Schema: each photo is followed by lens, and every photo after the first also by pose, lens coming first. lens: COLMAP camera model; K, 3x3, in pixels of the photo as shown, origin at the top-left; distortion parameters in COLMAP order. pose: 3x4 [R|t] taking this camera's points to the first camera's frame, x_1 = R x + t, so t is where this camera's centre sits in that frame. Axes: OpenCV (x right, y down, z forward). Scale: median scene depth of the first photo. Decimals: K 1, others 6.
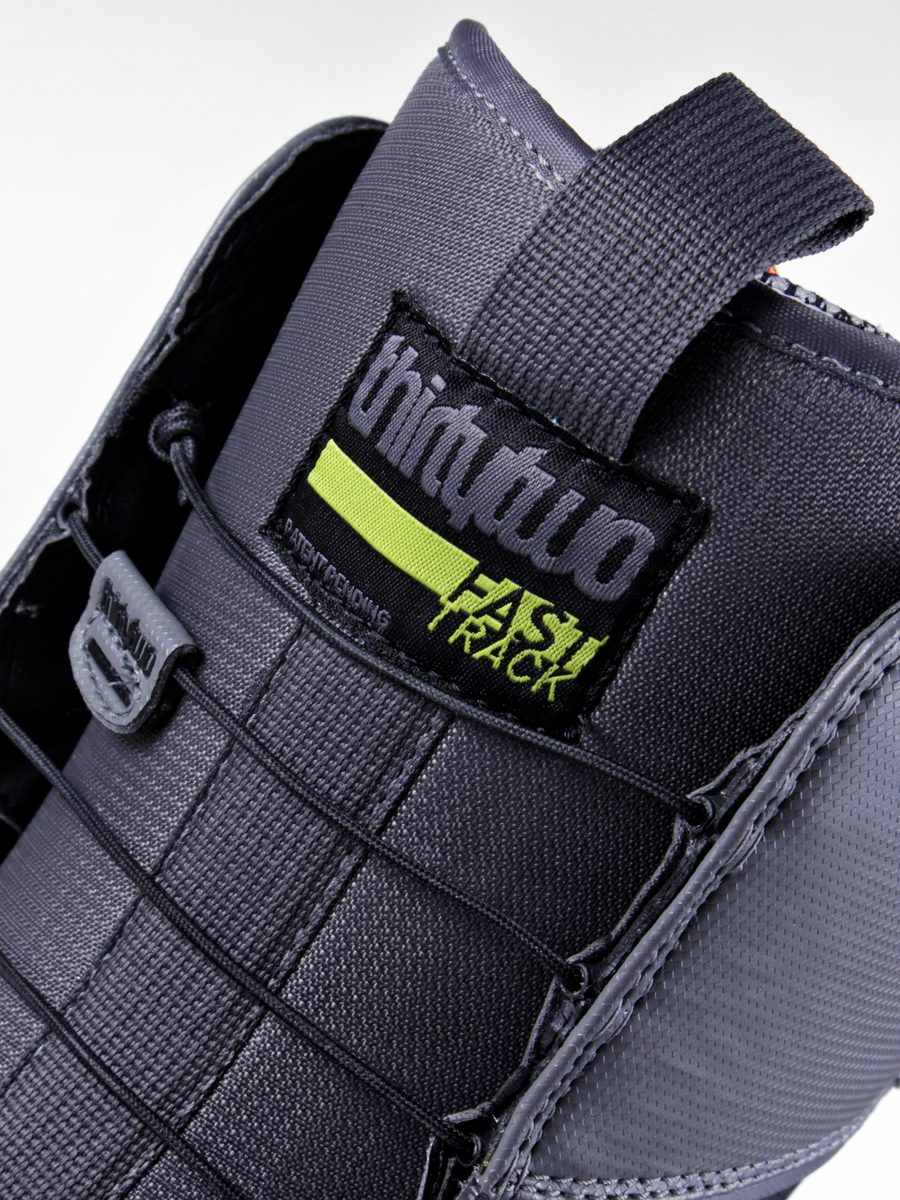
lens RADIAL K [[2998.7, 0, 450.0], [0, 2998.7, 600.0], [0, 0, 1]] dist [0.038266, -0.574613]
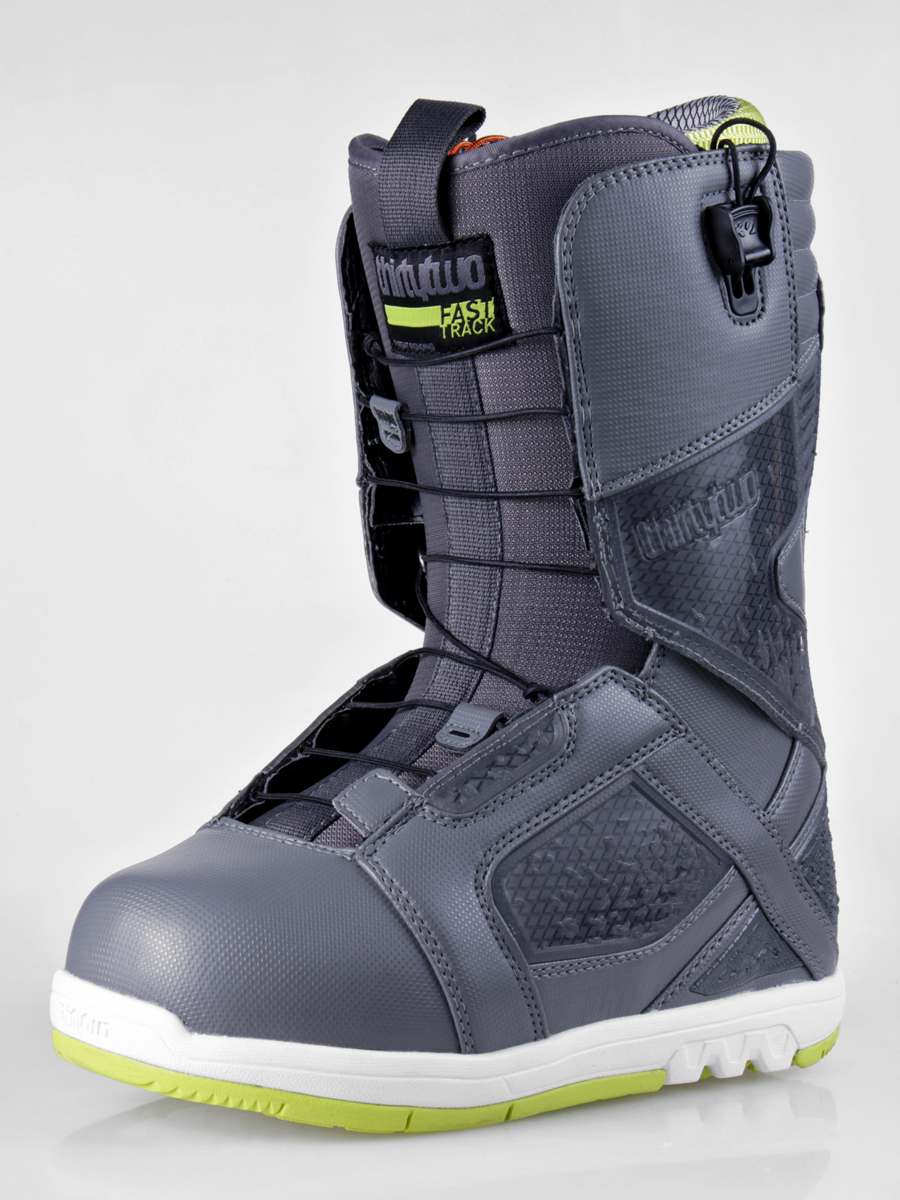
lens RADIAL K [[2998.7, 0, 450.0], [0, 2998.7, 600.0], [0, 0, 1]] dist [0.038266, -0.574613]
pose [[0.739750, -0.590455, -0.322695, 0.701105], [0.565227, 0.805480, -0.178103, 0.657647], [0.365086, -0.050644, 0.929595, -1.417904]]
